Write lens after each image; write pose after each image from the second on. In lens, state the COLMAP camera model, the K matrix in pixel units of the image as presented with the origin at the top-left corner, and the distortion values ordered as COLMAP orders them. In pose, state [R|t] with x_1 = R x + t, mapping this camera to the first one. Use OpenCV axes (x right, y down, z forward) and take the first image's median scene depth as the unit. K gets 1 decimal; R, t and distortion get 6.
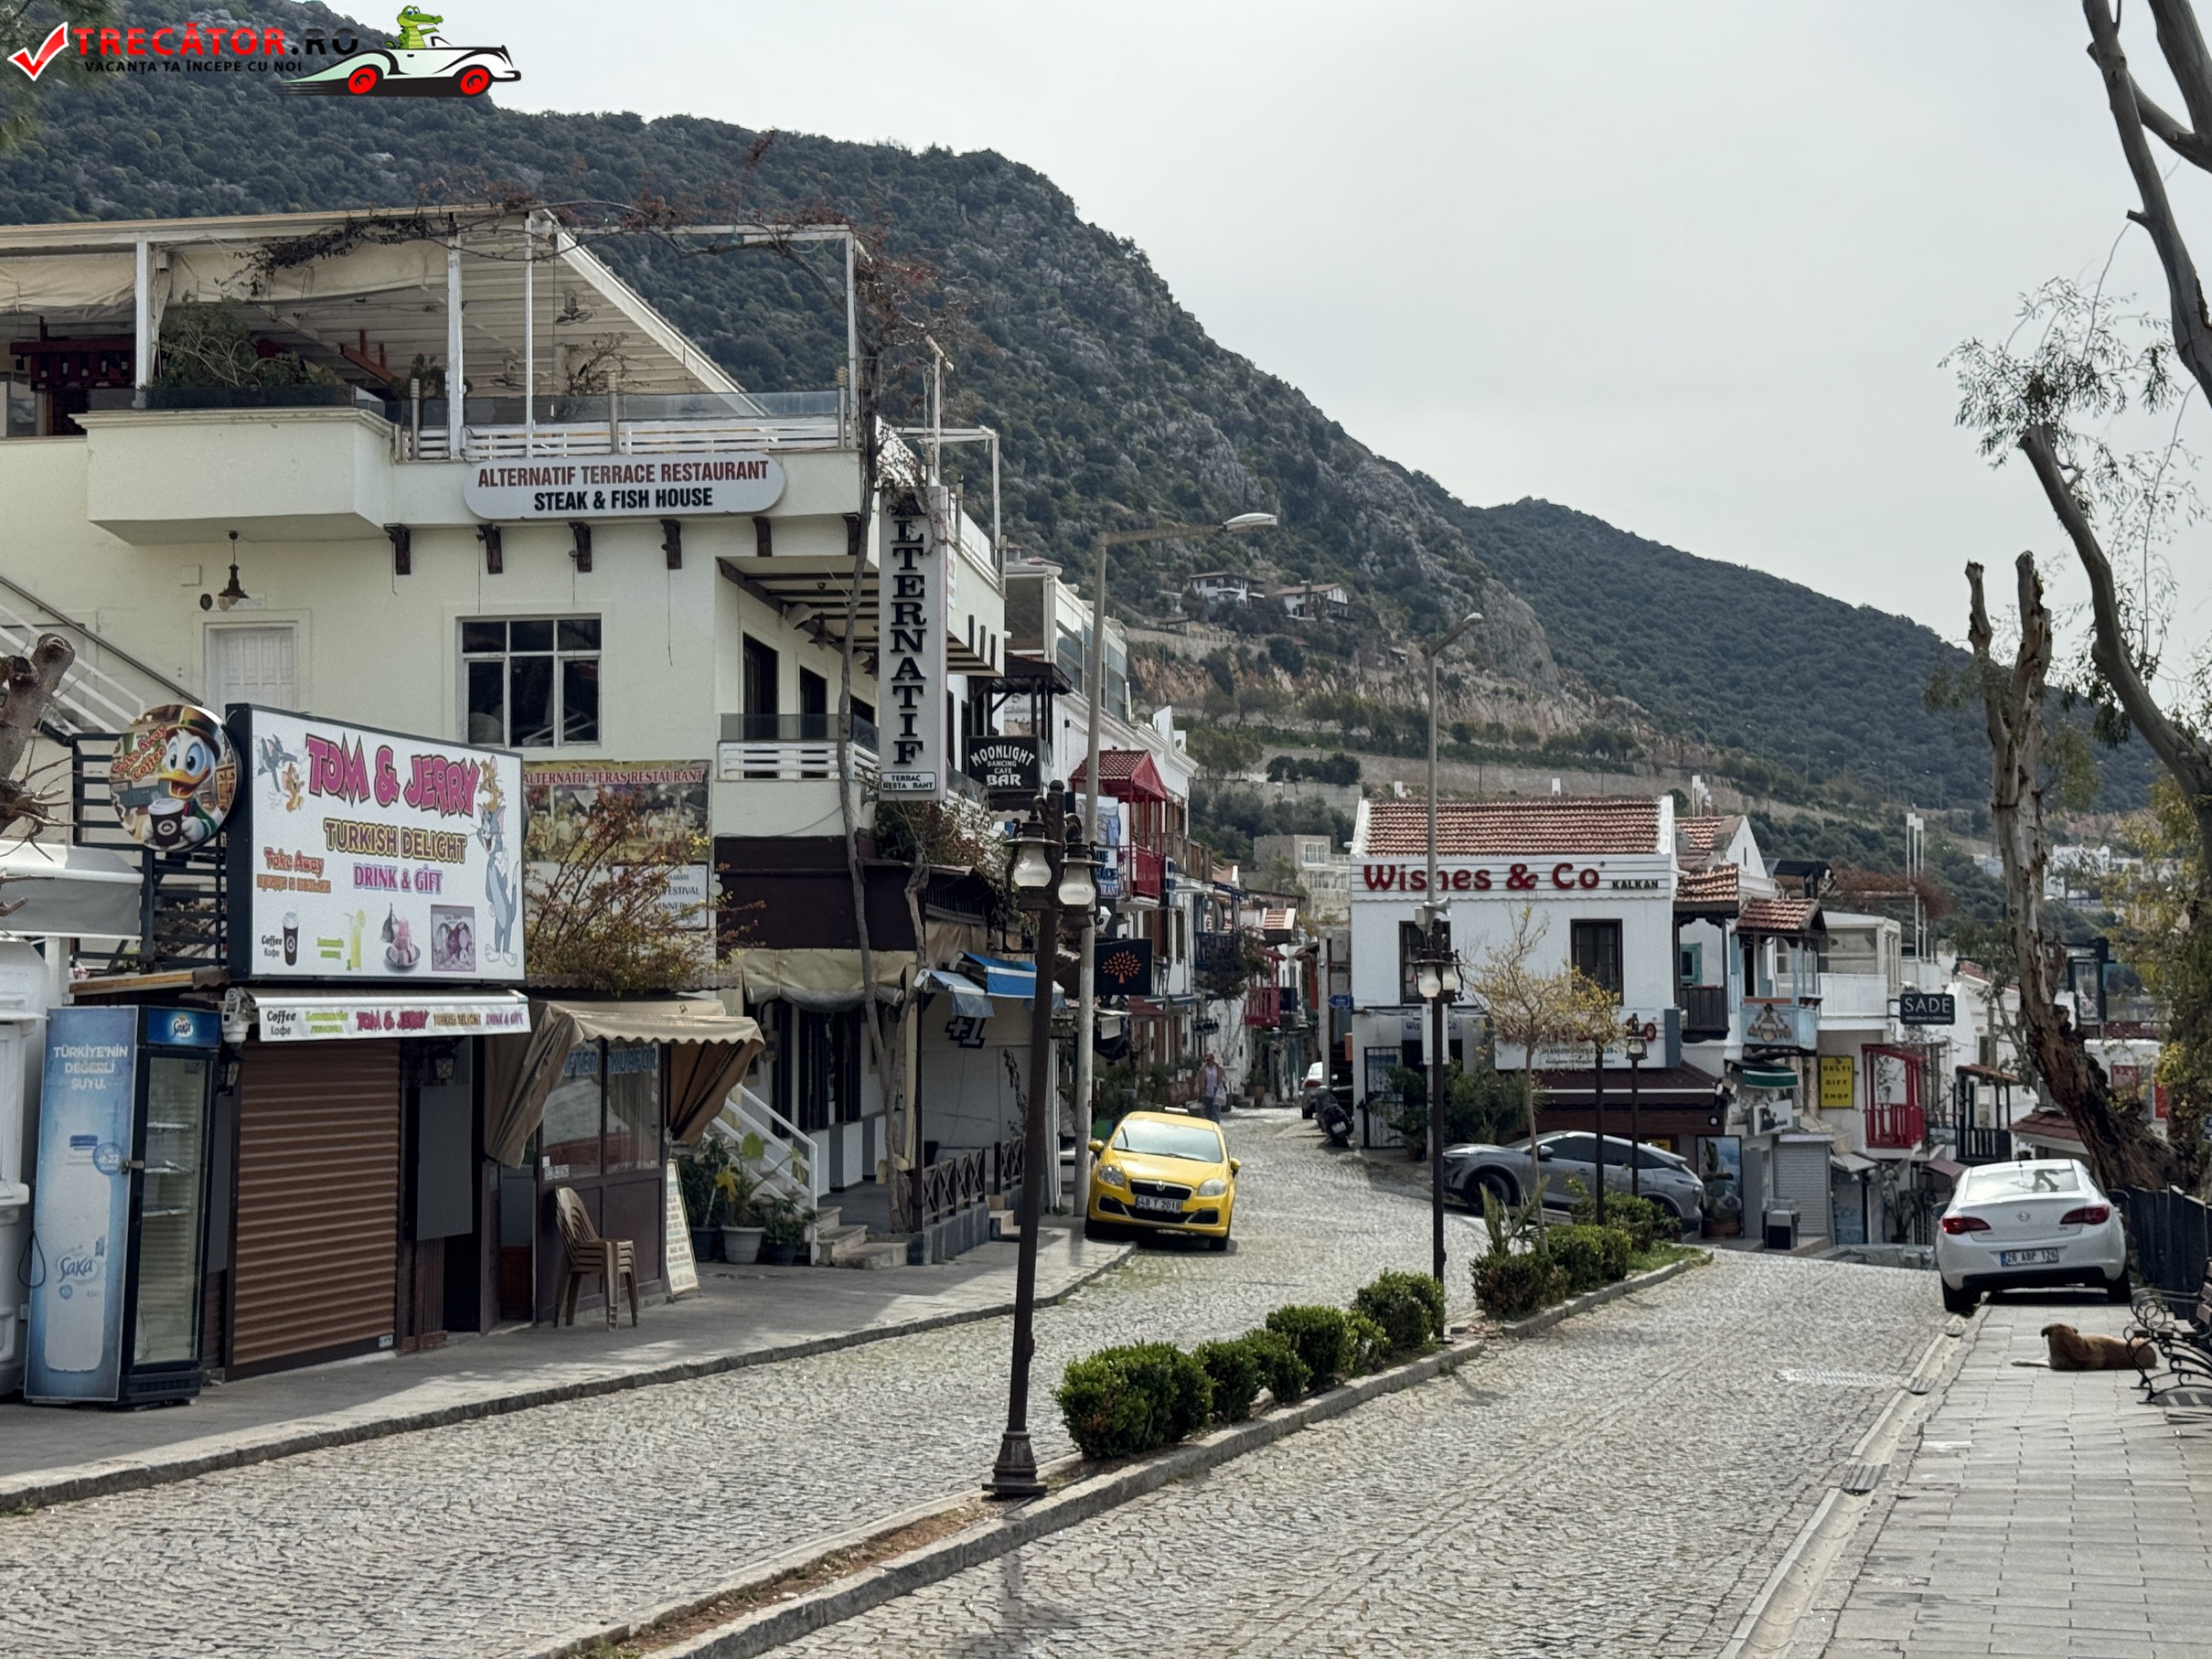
lens RADIAL K [[3109.8, 0, 1107.3], [0, 3109.8, 834.1], [0, 0, 1]] dist [0.093801, 0.000000]
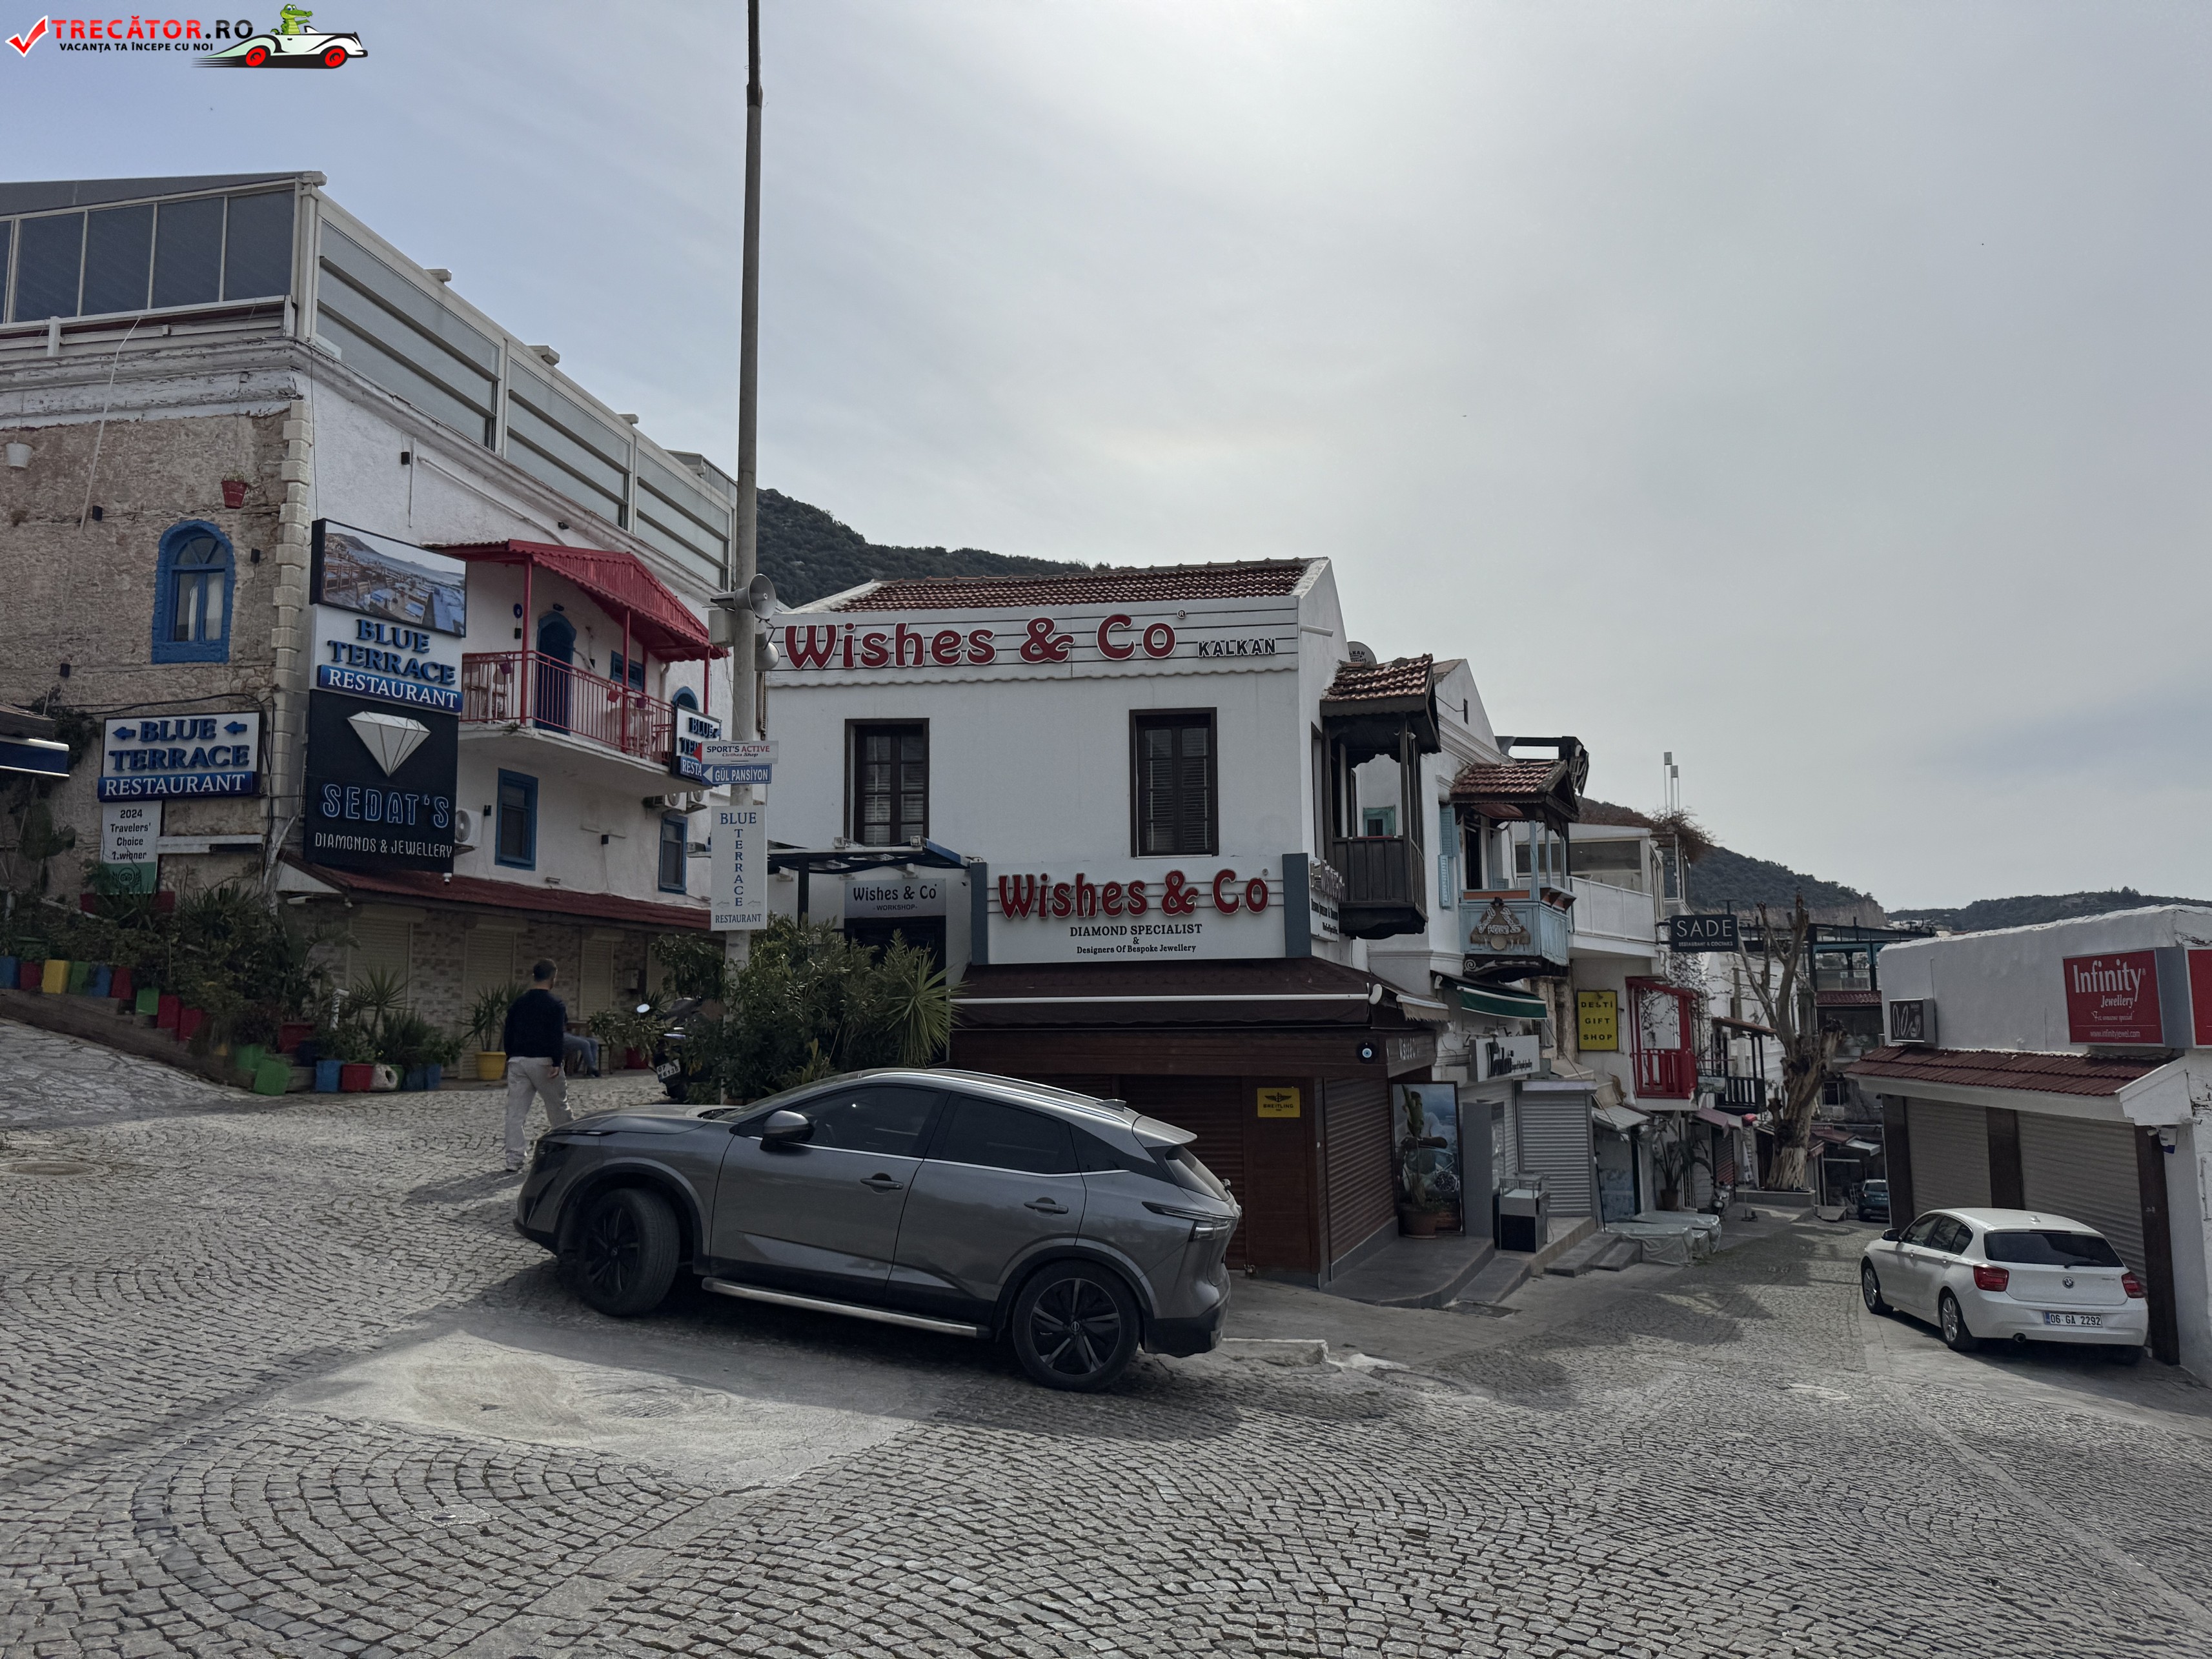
lens RADIAL K [[1504.9, 0, 1099.0], [0, 1504.9, 822.3], [0, 0, 1]] dist [0.029264, -0.001920]
pose [[0.996253, -0.011764, -0.085685, 0.152633], [0.005274, 0.997127, -0.075567, 0.063861], [0.086328, 0.074832, 0.993452, 0.656055]]
